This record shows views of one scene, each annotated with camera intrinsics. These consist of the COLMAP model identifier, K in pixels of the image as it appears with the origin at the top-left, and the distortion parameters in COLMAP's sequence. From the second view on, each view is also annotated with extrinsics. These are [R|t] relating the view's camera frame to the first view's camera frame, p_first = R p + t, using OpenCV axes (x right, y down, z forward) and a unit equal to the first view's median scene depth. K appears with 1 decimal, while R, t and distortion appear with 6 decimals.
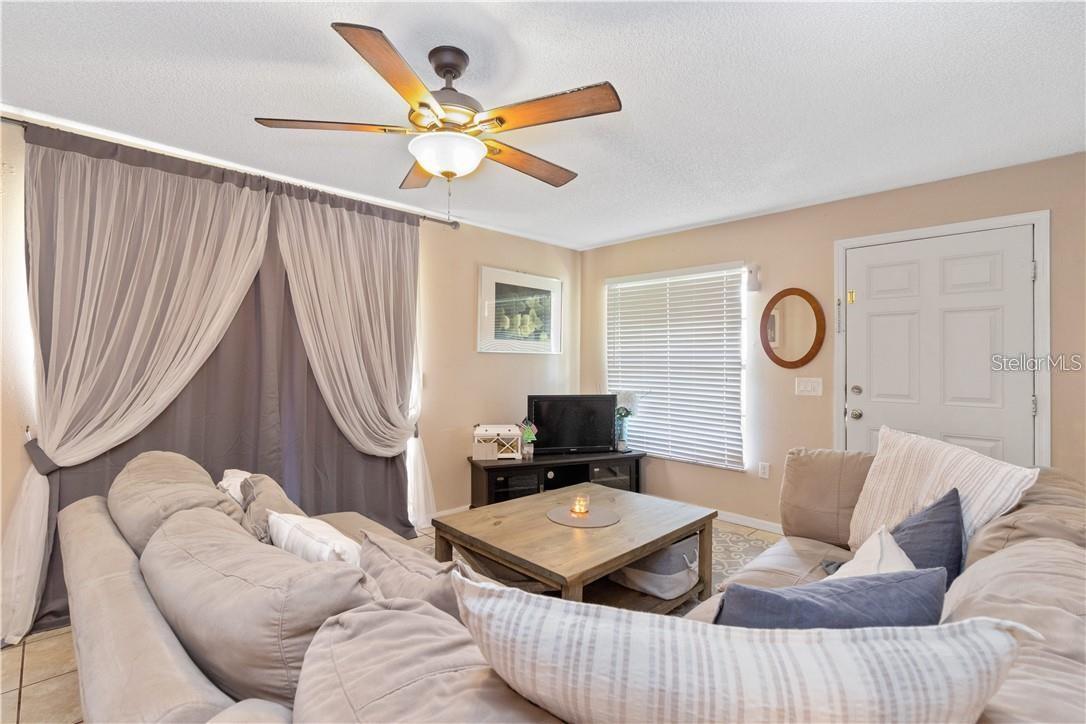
lens RADIAL K [[501.8, 0, 534.3], [0, 501.8, 363.6], [0, 0, 1]] dist [0.001196, 0.000515]
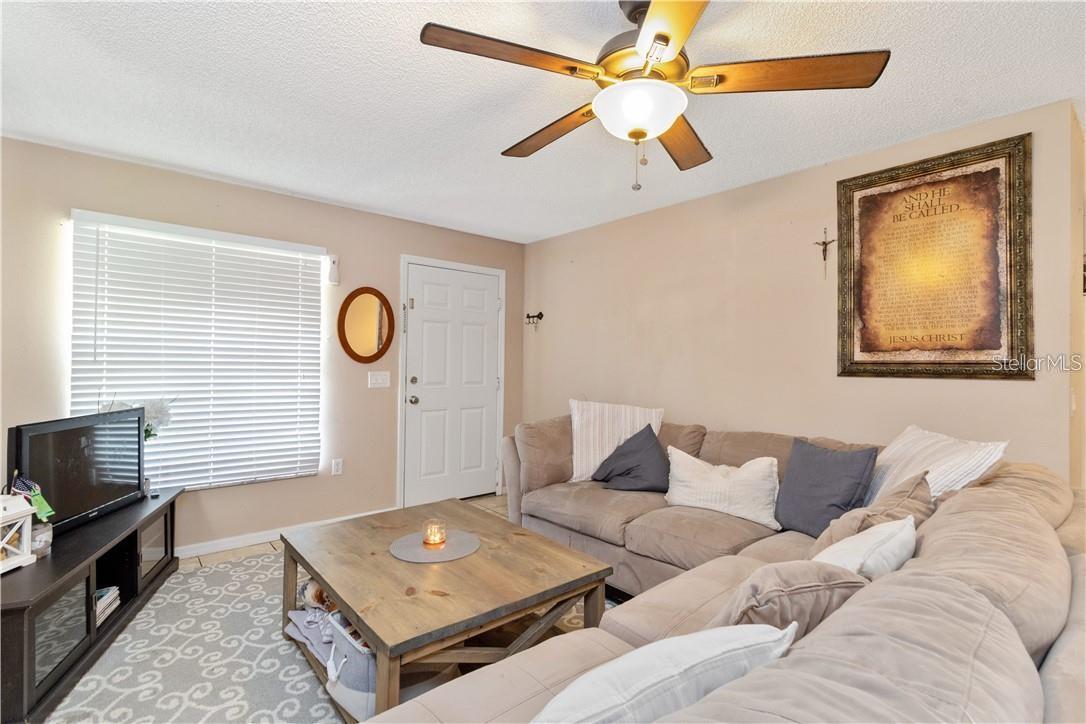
lens RADIAL K [[501.8, 0, 534.3], [0, 501.8, 363.6], [0, 0, 1]] dist [0.001196, 0.000515]
pose [[0.069946, -0.009357, 0.997507, -0.487878], [-0.006621, 0.999930, 0.009844, -0.001778], [-0.997529, -0.007293, 0.069879, 0.540644]]
